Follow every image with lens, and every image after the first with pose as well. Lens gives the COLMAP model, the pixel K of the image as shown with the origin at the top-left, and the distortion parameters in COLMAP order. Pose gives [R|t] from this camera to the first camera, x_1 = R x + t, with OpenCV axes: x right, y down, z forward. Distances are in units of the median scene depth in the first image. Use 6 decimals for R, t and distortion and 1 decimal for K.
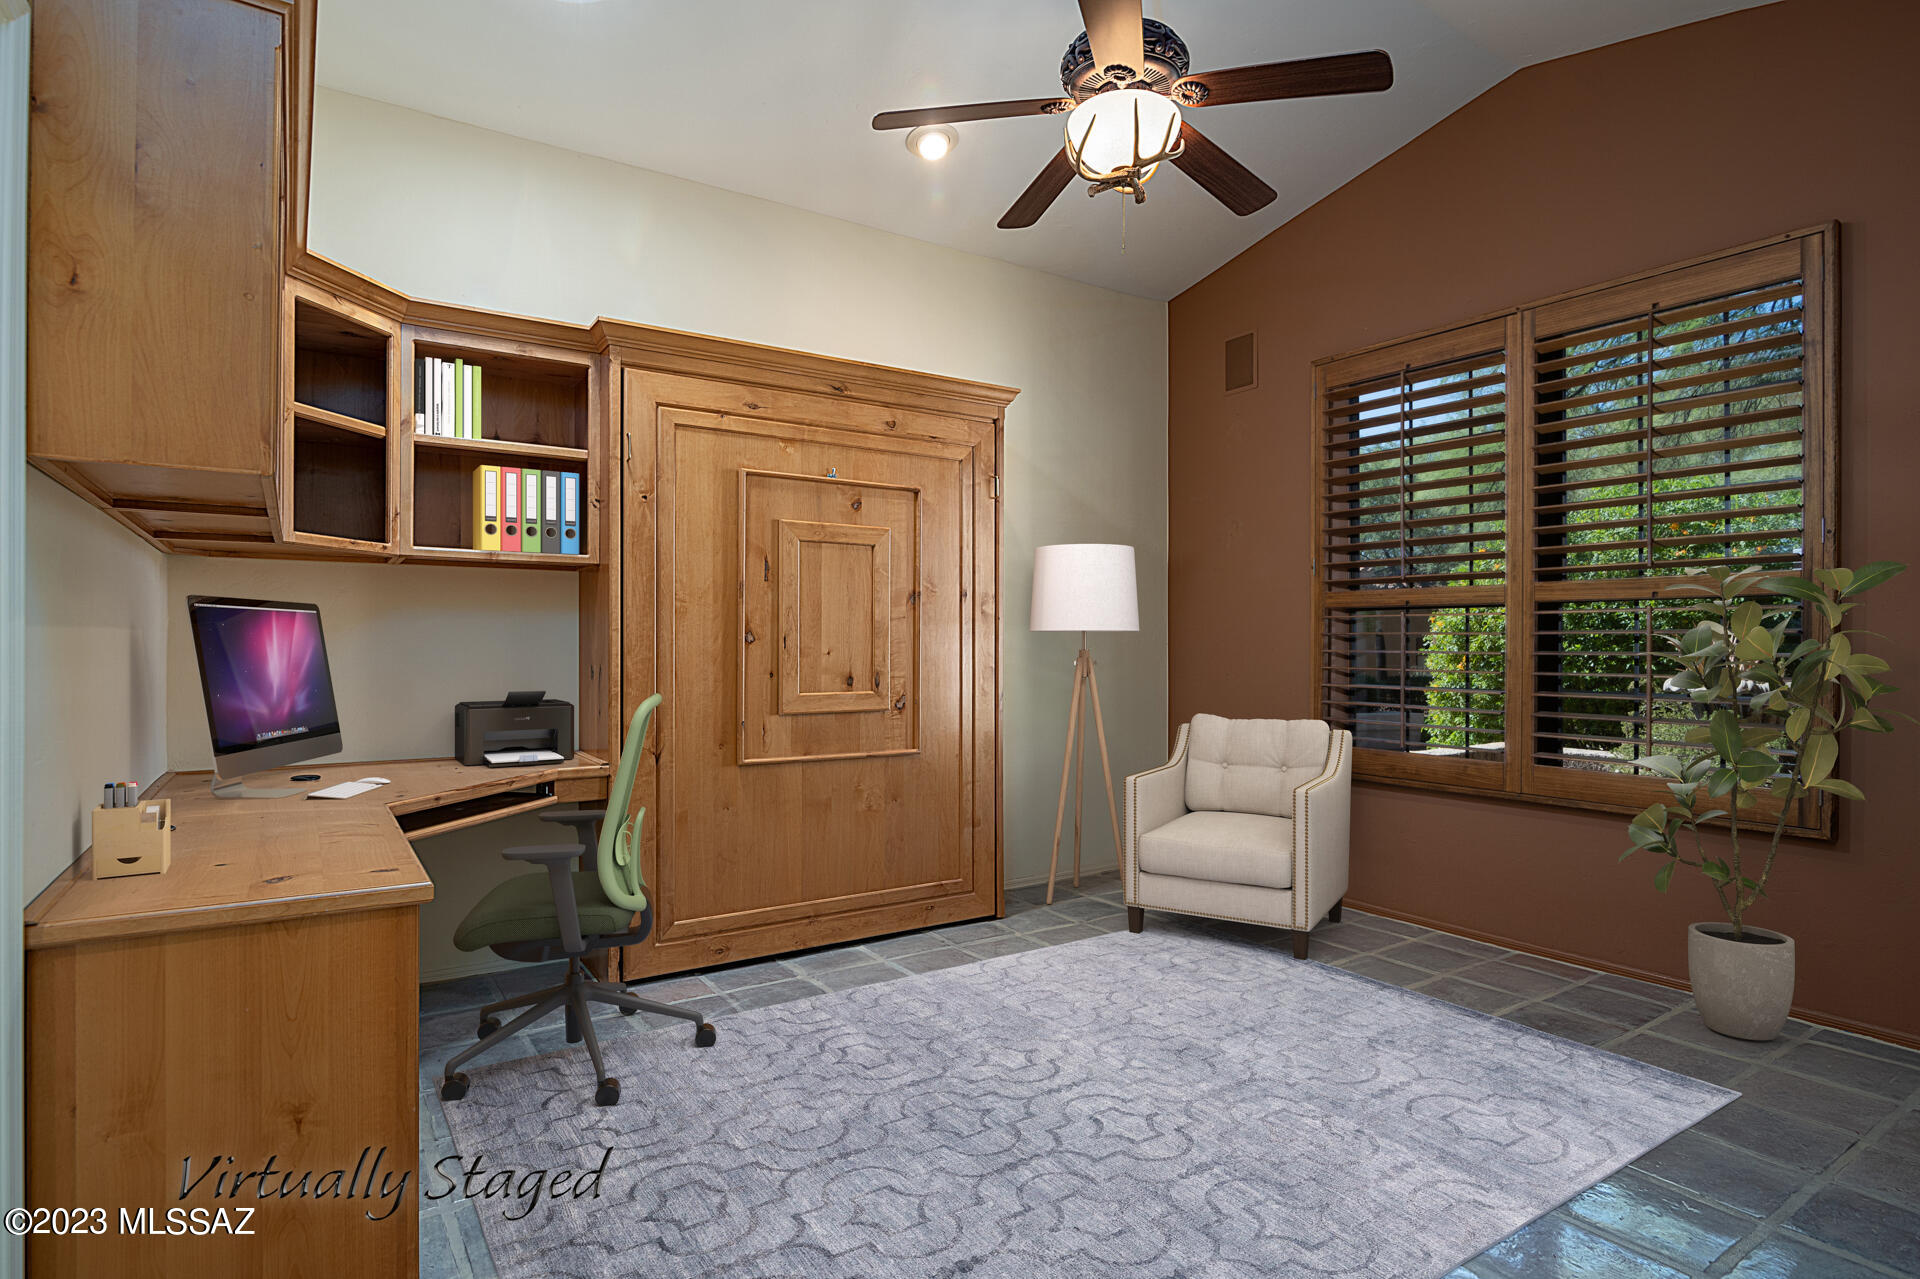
lens RADIAL K [[998.5, 0, 957.0], [0, 998.5, 643.0], [0, 0, 1]] dist [-0.001630, -0.000546]
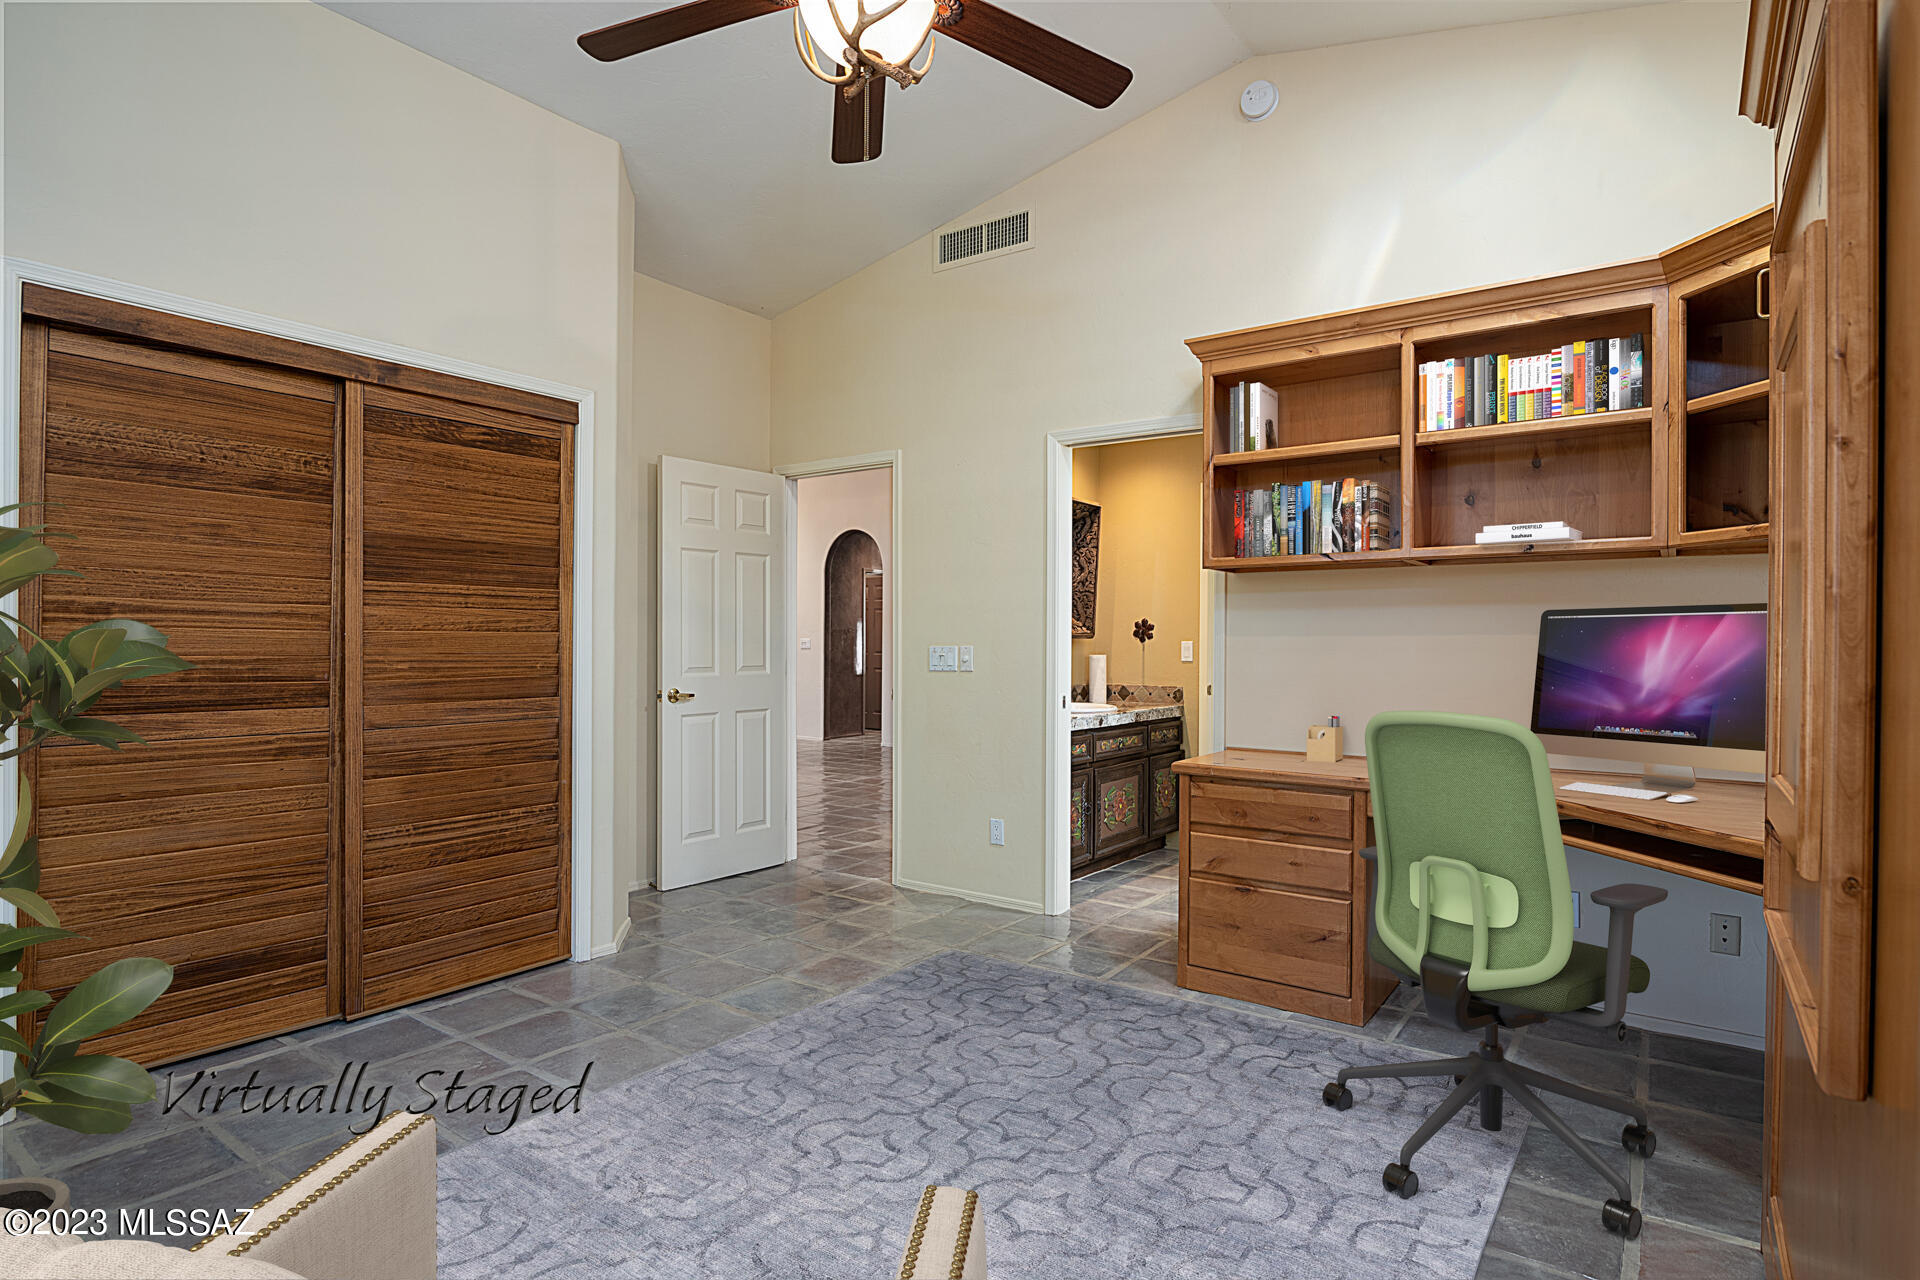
lens RADIAL K [[998.5, 0, 956.3], [0, 998.5, 643.5], [0, 0, 1]] dist [-0.001630, -0.000546]
pose [[-0.935519, -0.000933, -0.353276, 0.430415], [-0.000306, 0.999998, -0.001831, 0.001025], [0.353278, -0.001605, -0.935517, 1.965585]]
